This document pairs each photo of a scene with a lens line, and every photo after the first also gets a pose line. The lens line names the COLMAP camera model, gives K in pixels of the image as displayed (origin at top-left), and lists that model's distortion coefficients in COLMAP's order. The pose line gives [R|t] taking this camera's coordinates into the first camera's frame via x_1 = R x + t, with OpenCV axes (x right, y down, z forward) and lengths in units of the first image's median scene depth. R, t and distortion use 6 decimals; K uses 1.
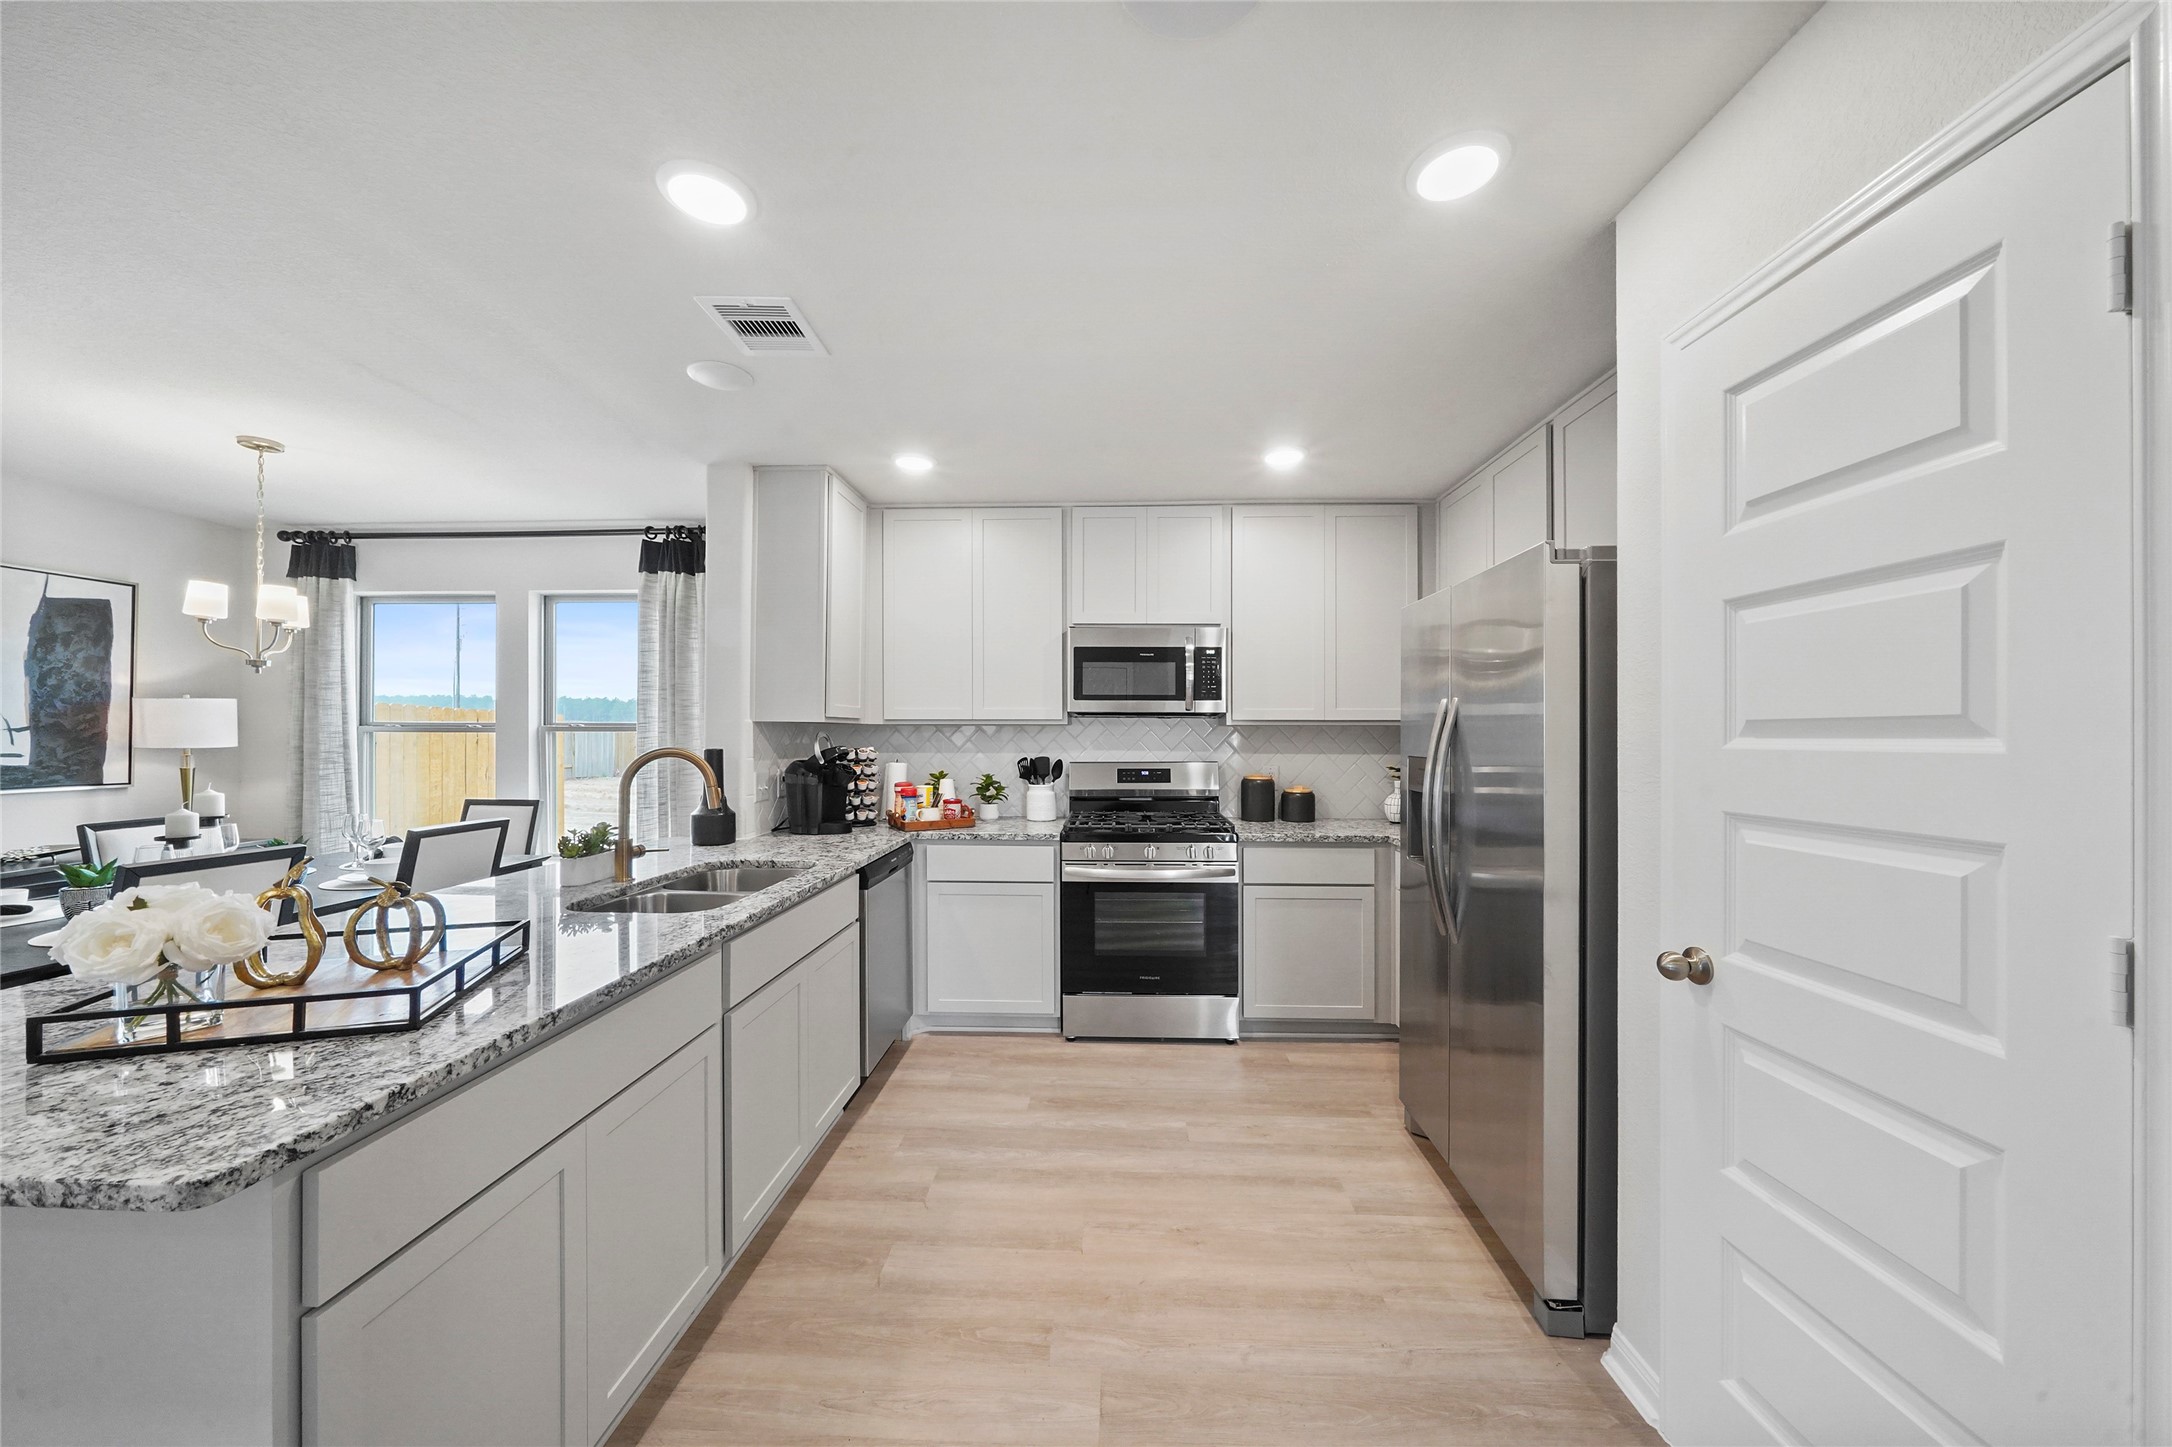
lens RADIAL K [[748.3, 0, 1086.0], [0, 748.3, 723.5], [0, 0, 1]] dist [-0.000123, 0.000016]
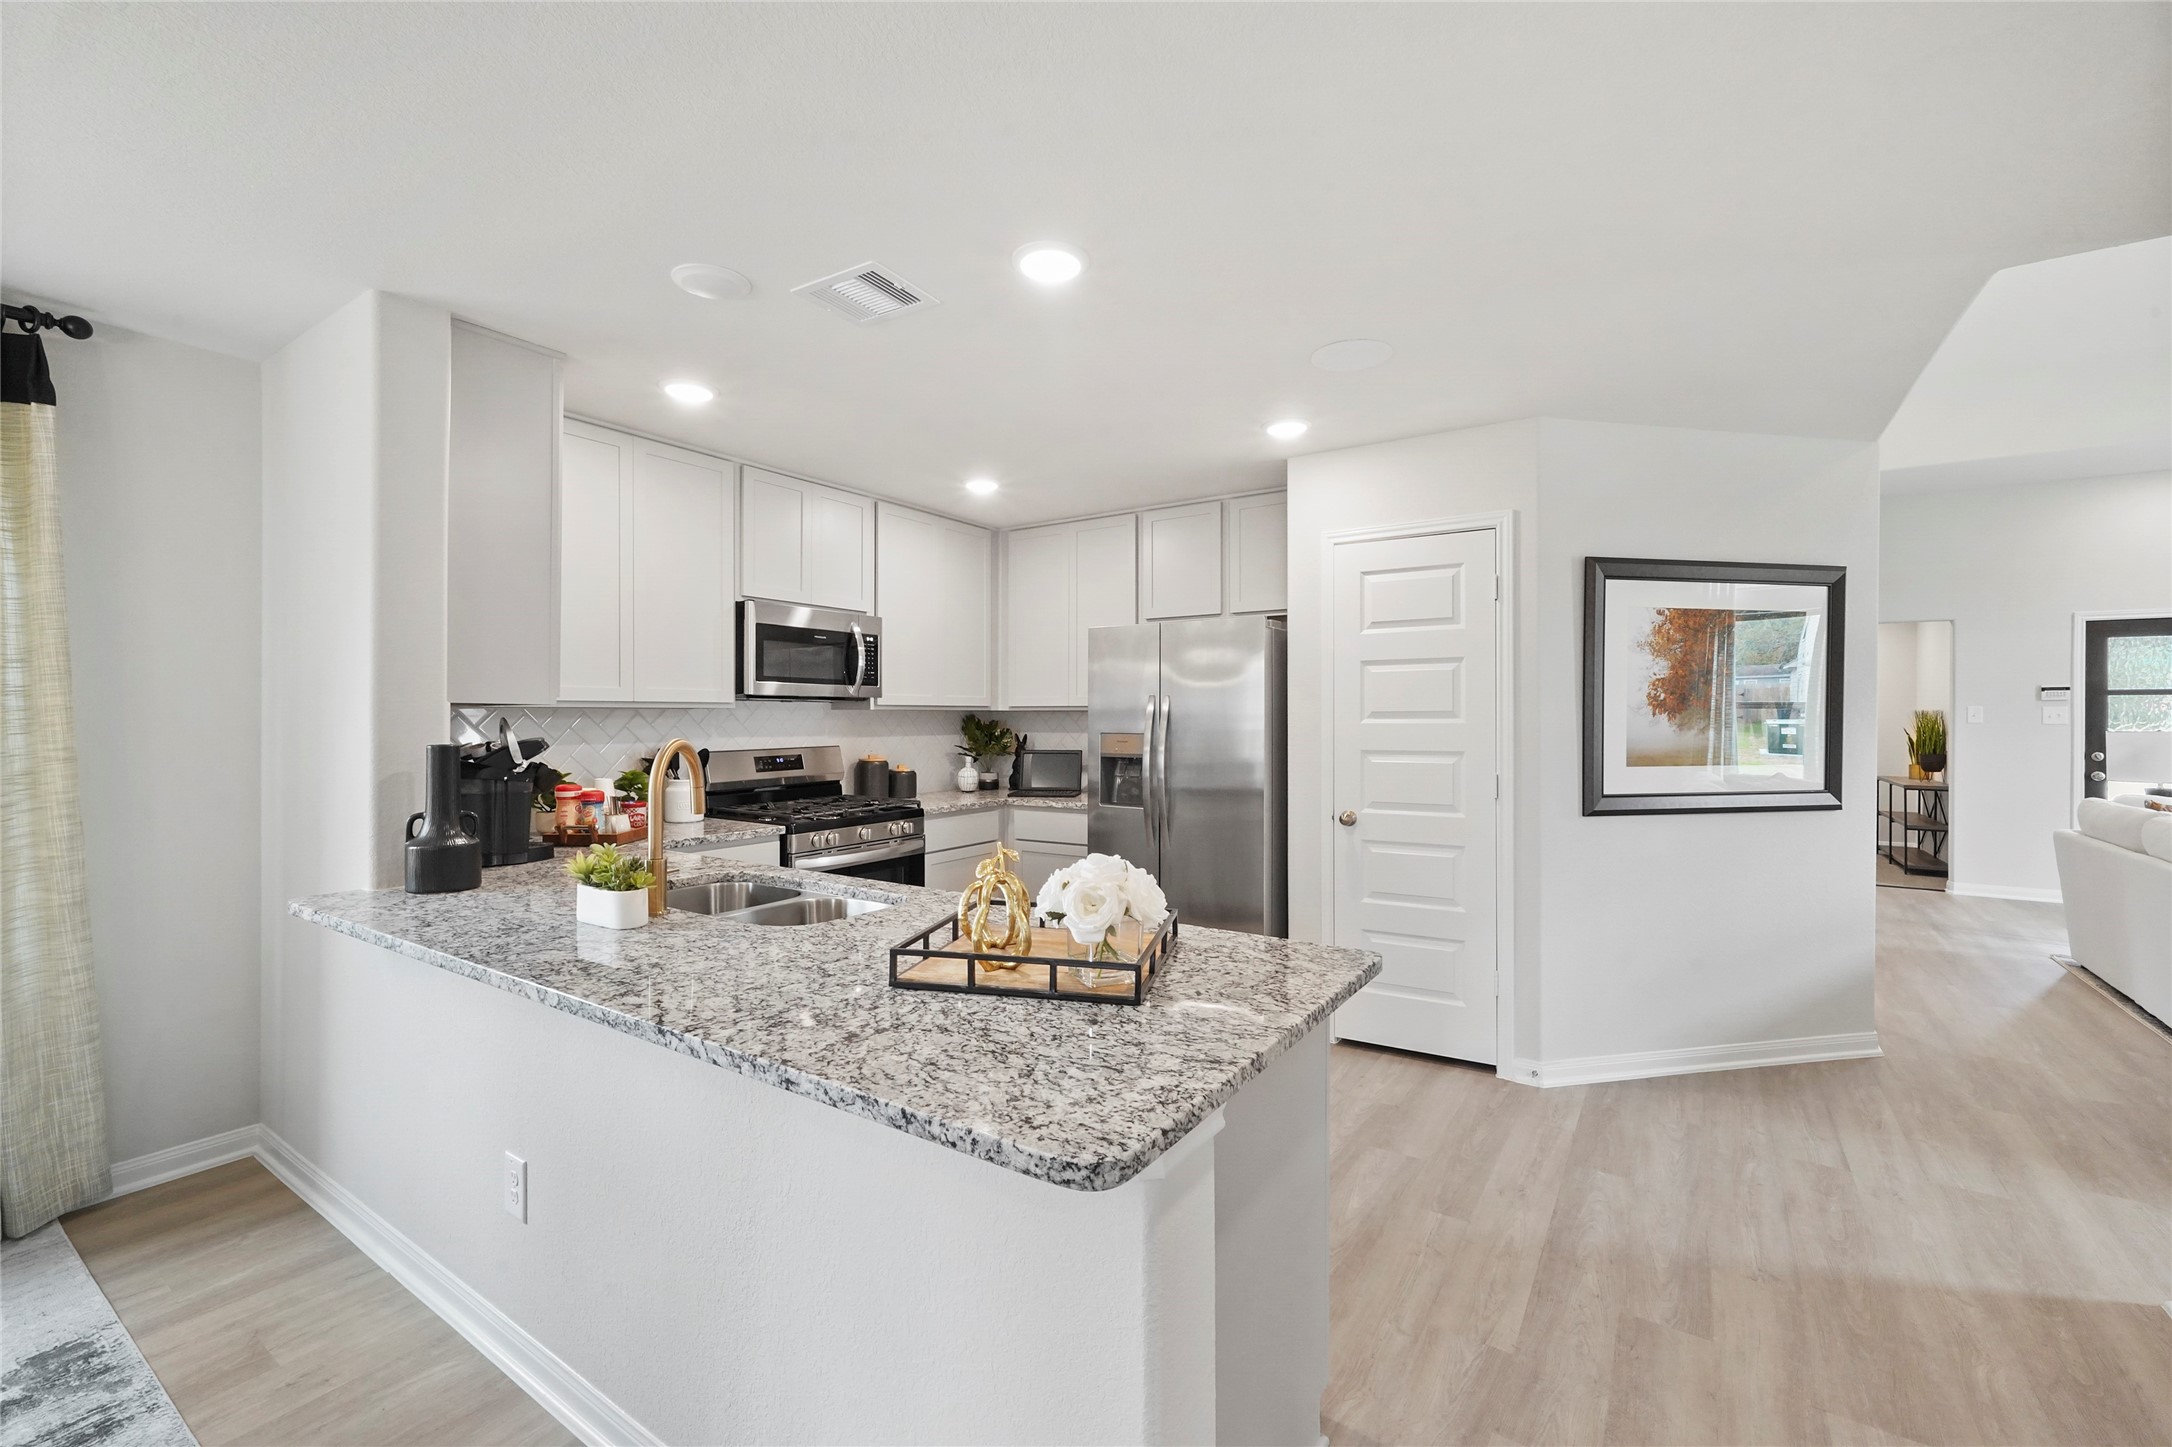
lens RADIAL K [[888.7, 0, 1089.9], [0, 888.7, 700.2], [0, 0, 1]] dist [0.017817, -0.000054]
pose [[0.527611, 0.011272, 0.849411, -0.732000], [-0.008288, 0.999933, -0.008122, -0.003725], [-0.849446, -0.002754, 0.527669, 0.089218]]
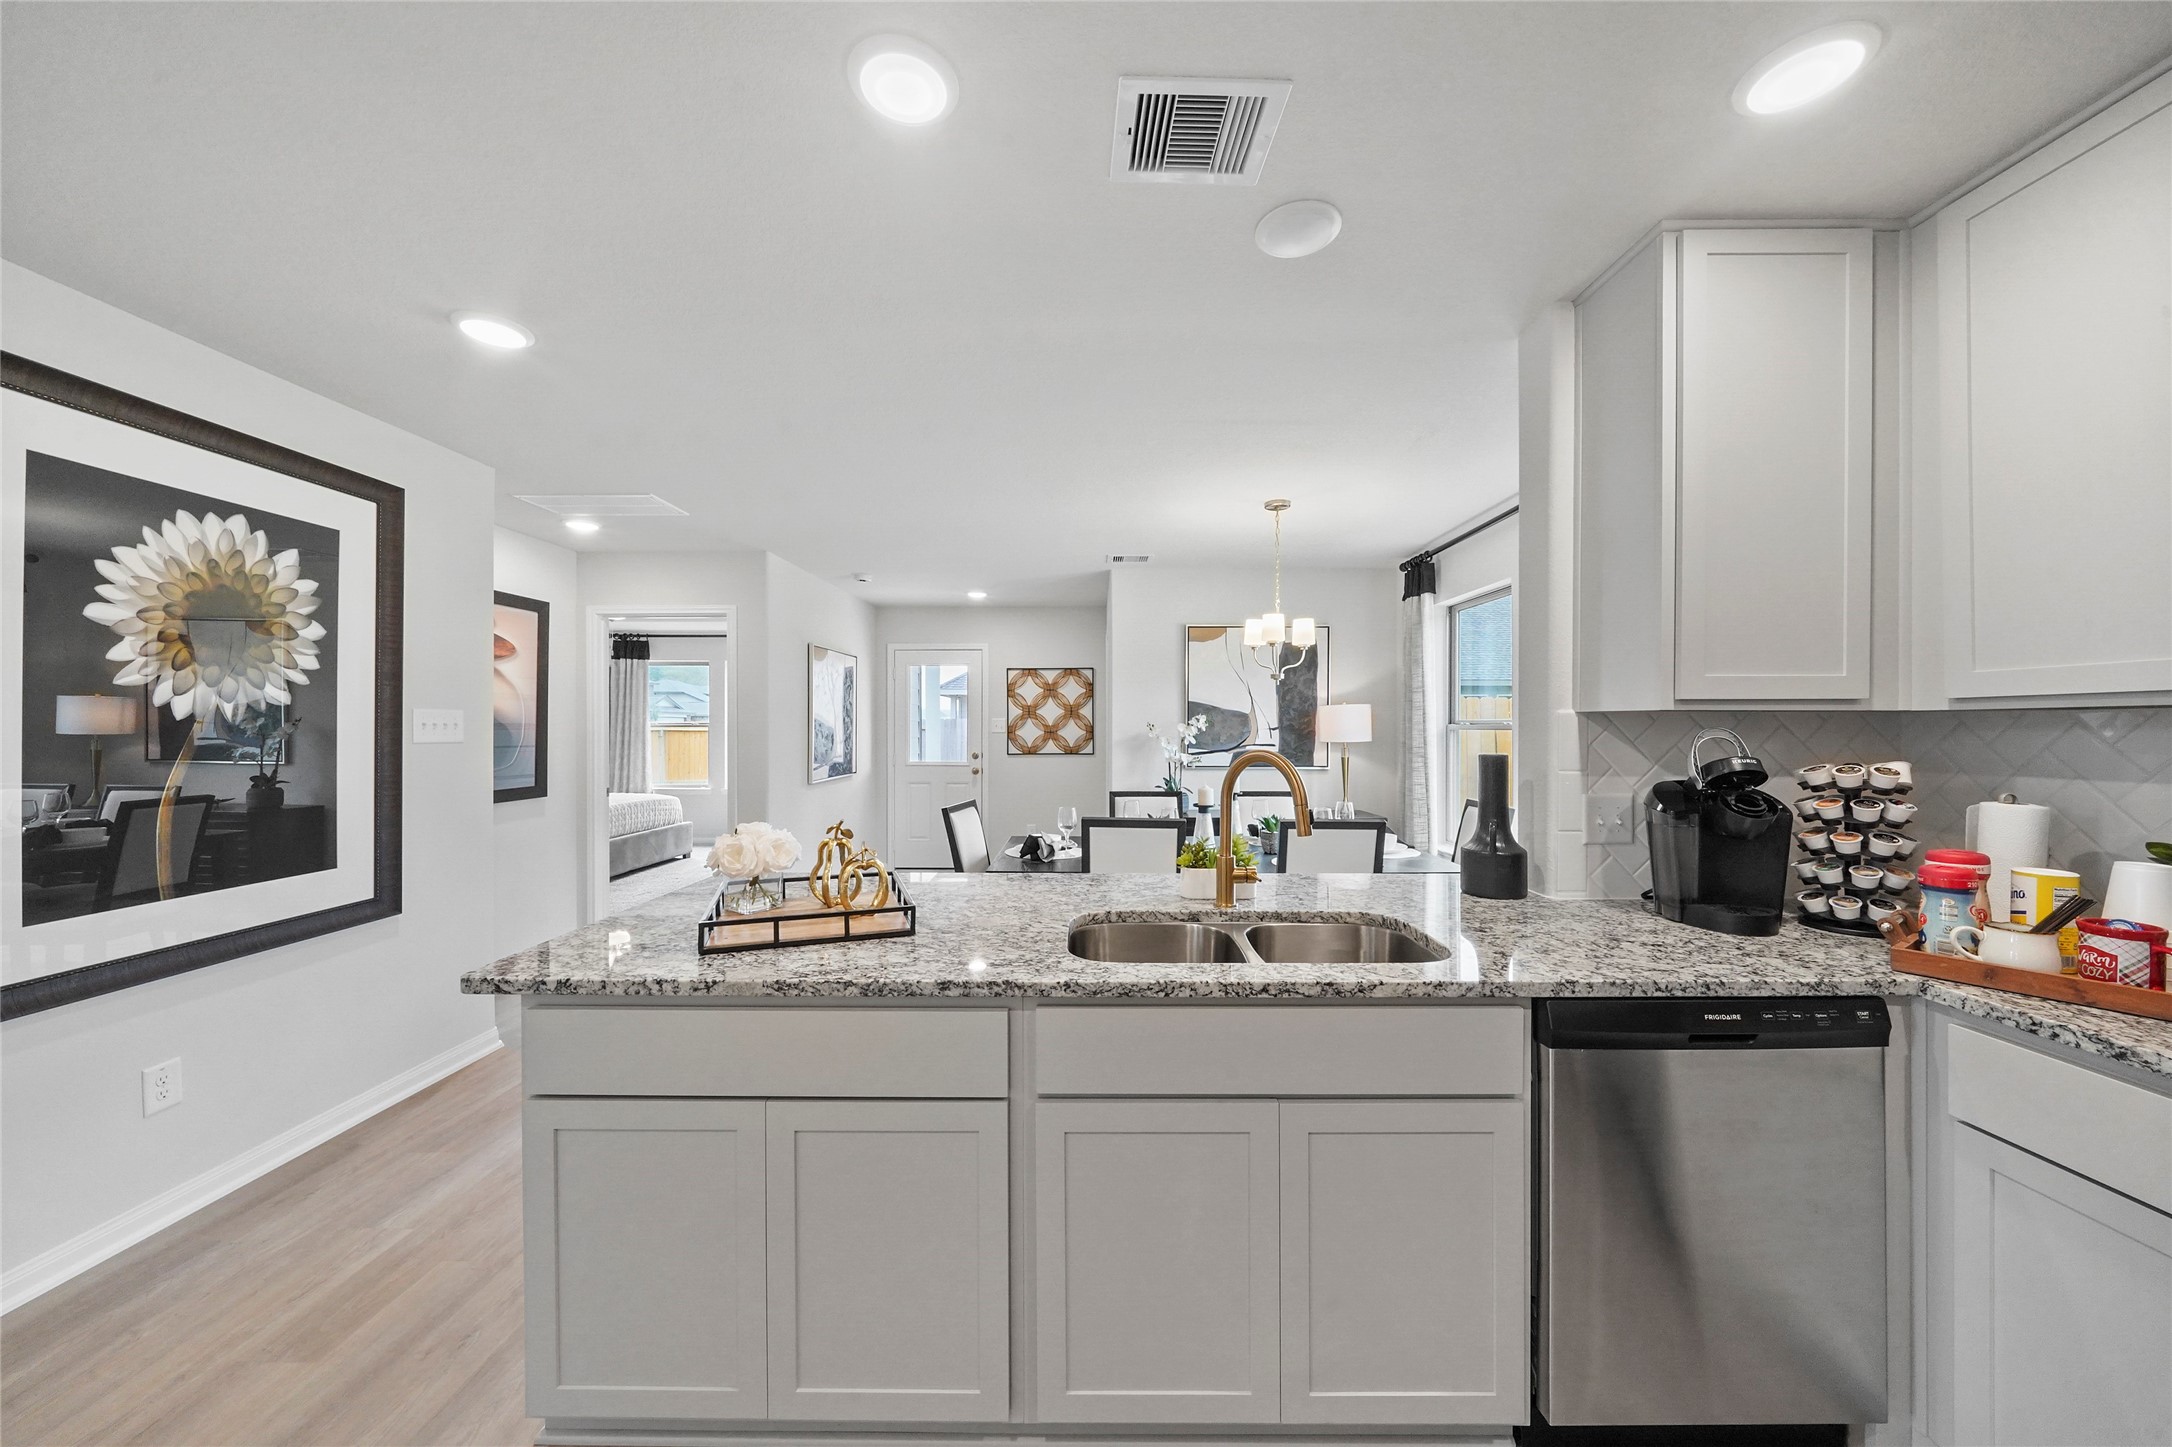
lens RADIAL K [[757.8, 0, 1086.0], [0, 757.8, 723.5], [0, 0, 1]] dist [-0.010399, -0.000052]
pose [[0.039996, -0.010522, -0.999144, 0.140748], [0.011144, 0.999887, -0.010084, 0.007980], [0.999138, -0.010731, 0.040109, 0.502728]]
